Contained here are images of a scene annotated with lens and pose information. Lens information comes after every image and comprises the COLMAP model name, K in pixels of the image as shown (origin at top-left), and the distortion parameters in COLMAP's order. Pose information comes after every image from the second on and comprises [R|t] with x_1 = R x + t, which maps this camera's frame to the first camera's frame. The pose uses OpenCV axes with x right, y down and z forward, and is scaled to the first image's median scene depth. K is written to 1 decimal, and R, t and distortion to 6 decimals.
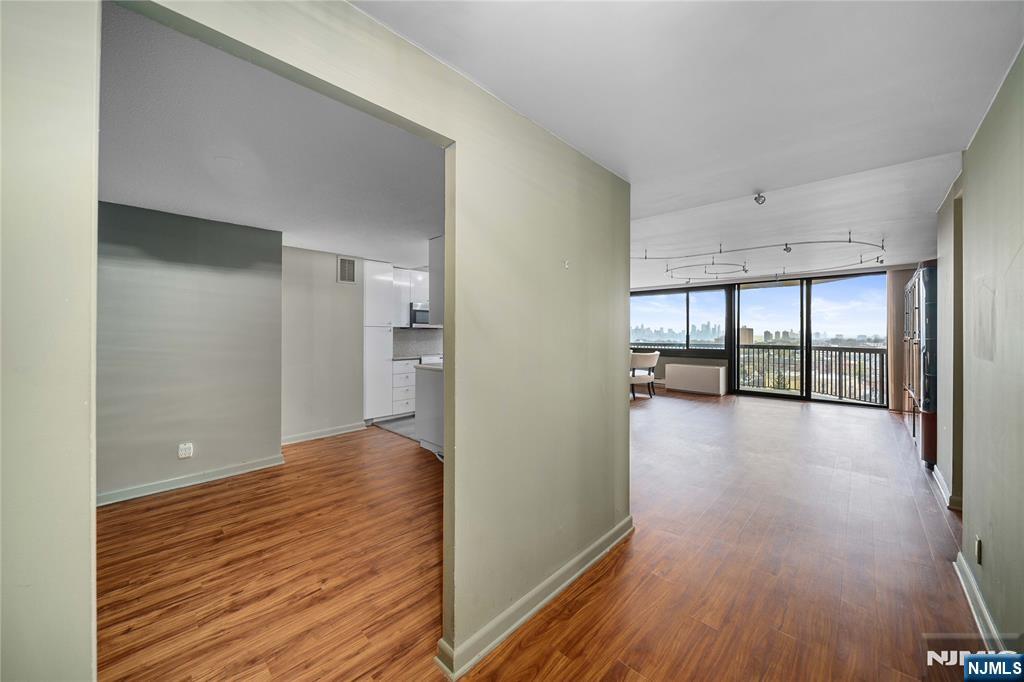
lens RADIAL K [[366.4, 0, 510.5], [0, 366.4, 331.7], [0, 0, 1]] dist [-0.002149, -0.000222]
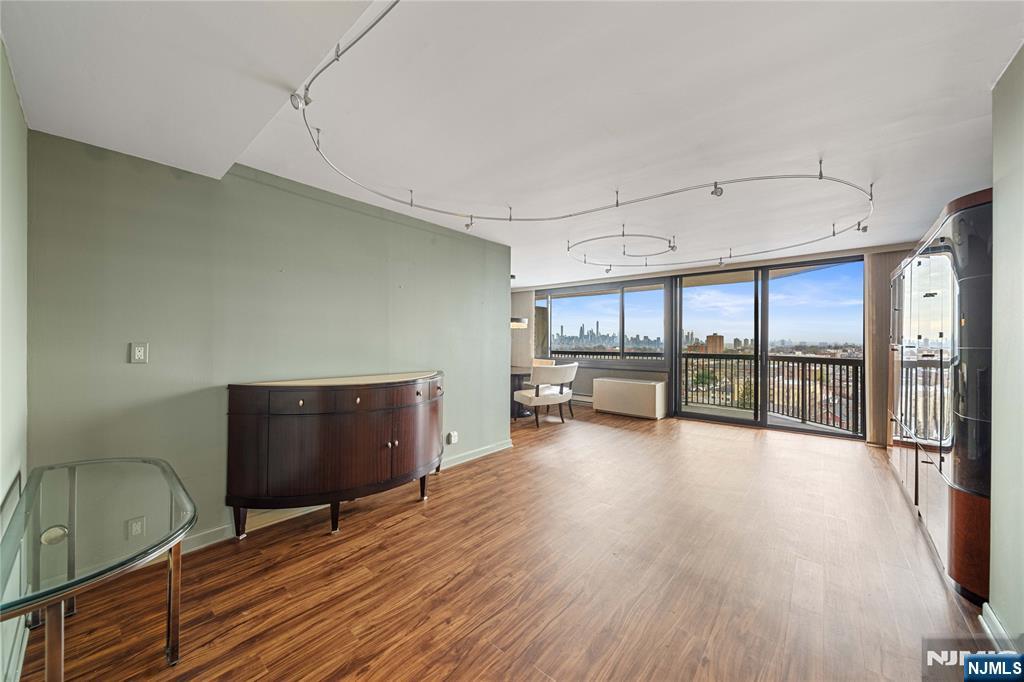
lens RADIAL K [[366.4, 0, 511.5], [0, 366.4, 339.0], [0, 0, 1]] dist [-0.002149, -0.000222]
pose [[0.998209, 0.002061, 0.059784, 0.248439], [-0.002165, 0.999996, 0.001669, 0.004060], [-0.059781, -0.001796, 0.998210, 0.275573]]
